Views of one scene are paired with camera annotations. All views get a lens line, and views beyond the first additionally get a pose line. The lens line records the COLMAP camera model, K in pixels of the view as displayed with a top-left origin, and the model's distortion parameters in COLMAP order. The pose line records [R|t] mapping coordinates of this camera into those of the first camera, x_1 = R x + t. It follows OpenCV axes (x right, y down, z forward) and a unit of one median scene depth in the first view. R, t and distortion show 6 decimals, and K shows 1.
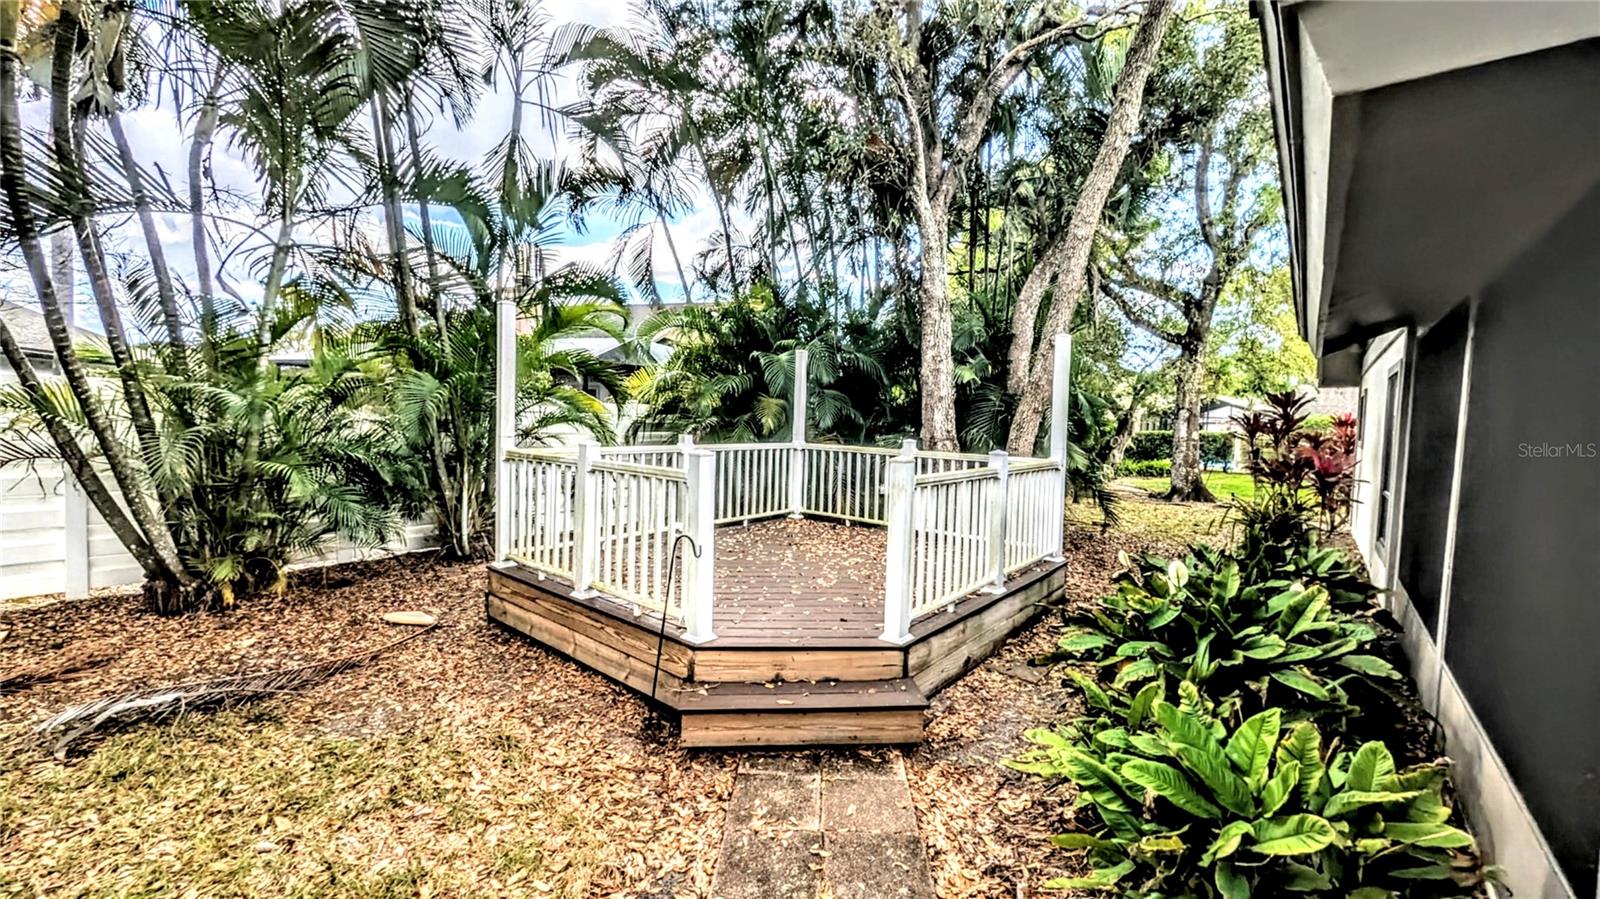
lens RADIAL K [[625.7, 0, 795.6], [0, 625.7, 449.6], [0, 0, 1]] dist [0.000605, -0.000200]
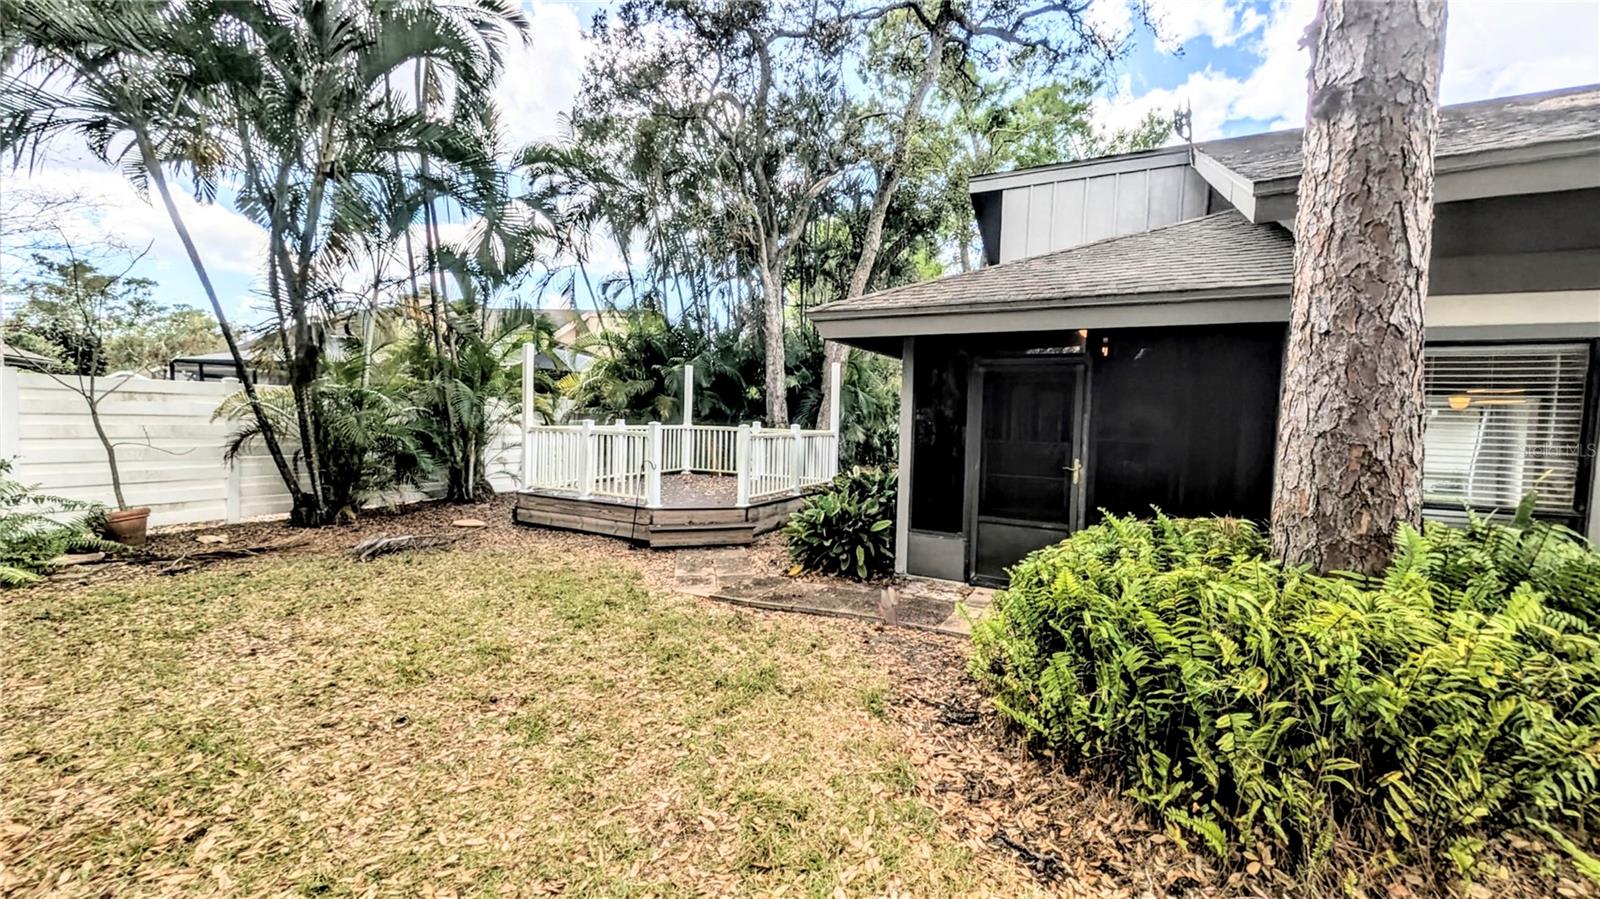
lens RADIAL K [[634.6, 0, 791.6], [0, 634.6, 451.8], [0, 0, 1]] dist [0.000621, -0.000198]
pose [[0.980168, -0.015134, 0.197592, -0.053502], [0.012777, 0.999831, 0.013197, 0.037218], [-0.197758, -0.010410, 0.980196, -0.590571]]
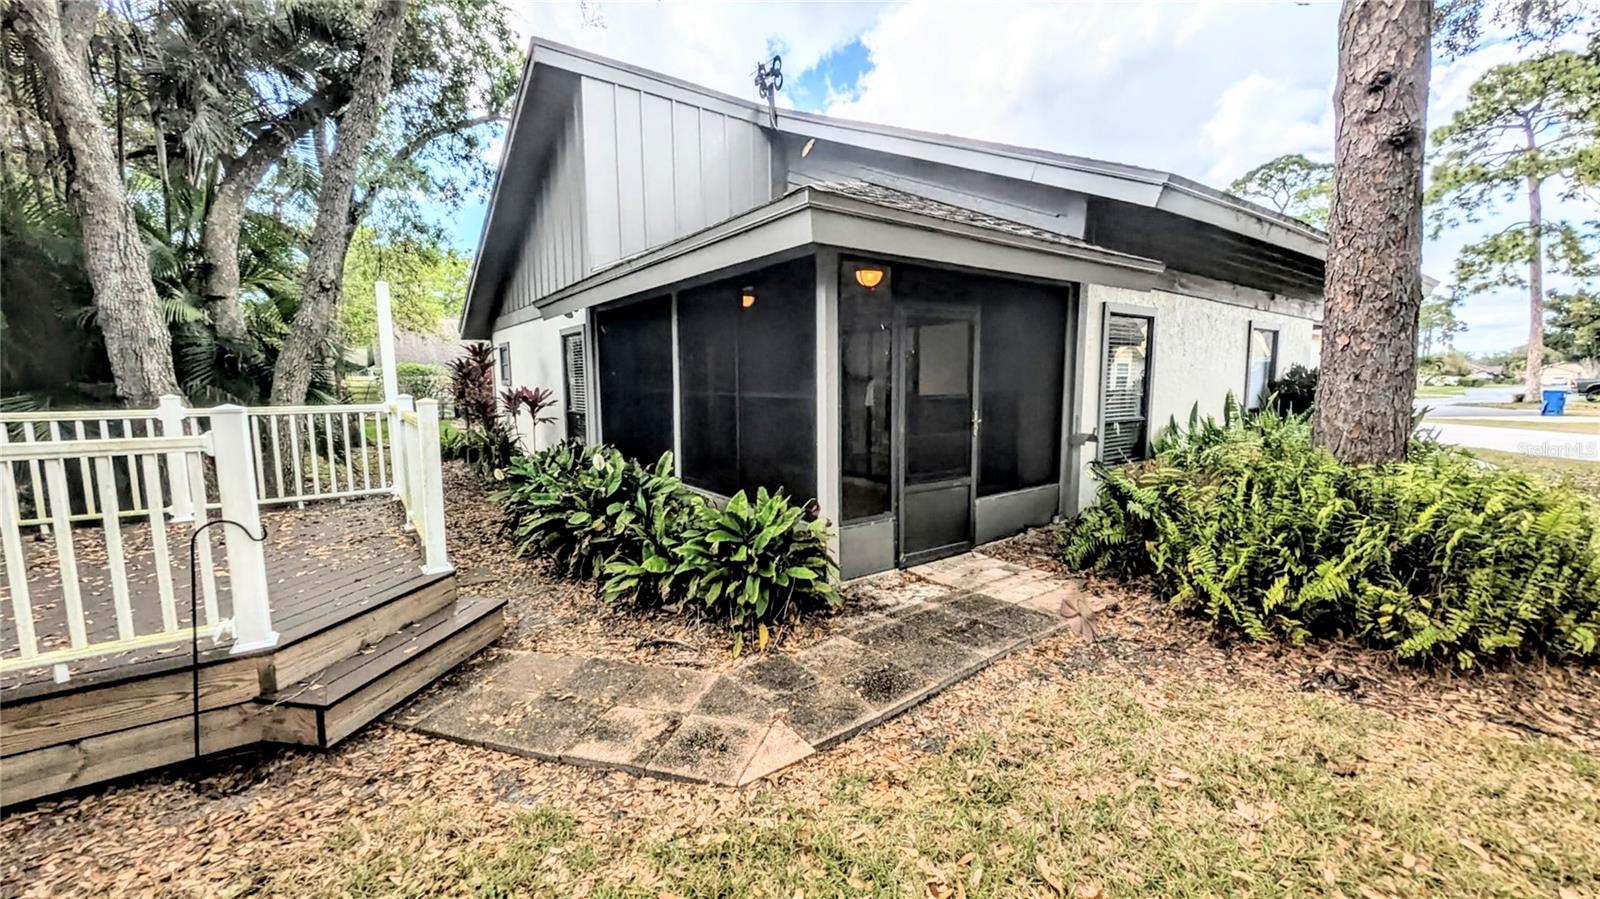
lens RADIAL K [[630.3, 0, 797.5], [0, 630.3, 449.2], [0, 0, 1]] dist [-0.001377, -0.000145]
pose [[0.248696, -0.139913, 0.958423, -0.322997], [0.063663, 0.989733, 0.127964, -0.000690], [-0.966487, 0.029192, 0.255050, 0.057976]]
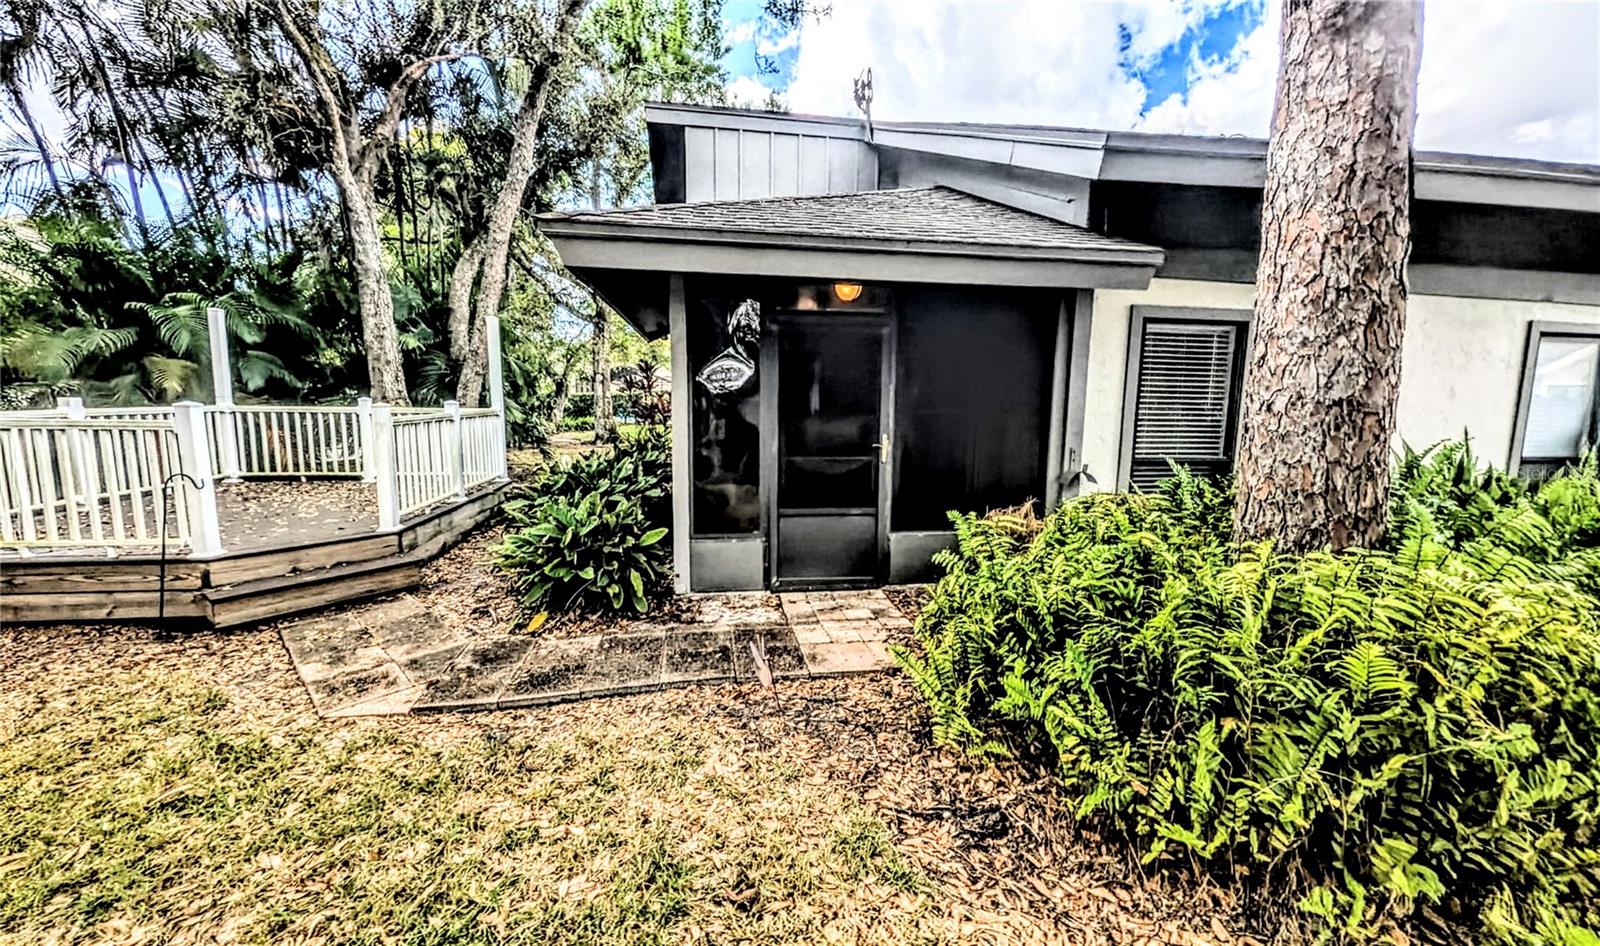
lens RADIAL K [[613.8, 0, 799.3], [0, 613.8, 478.6], [0, 0, 1]] dist [-0.001375, 0.000049]
pose [[0.669017, -0.119520, 0.733574, -0.110082], [0.043471, 0.991588, 0.121913, 0.024249], [-0.741975, -0.049673, 0.668585, -0.305601]]
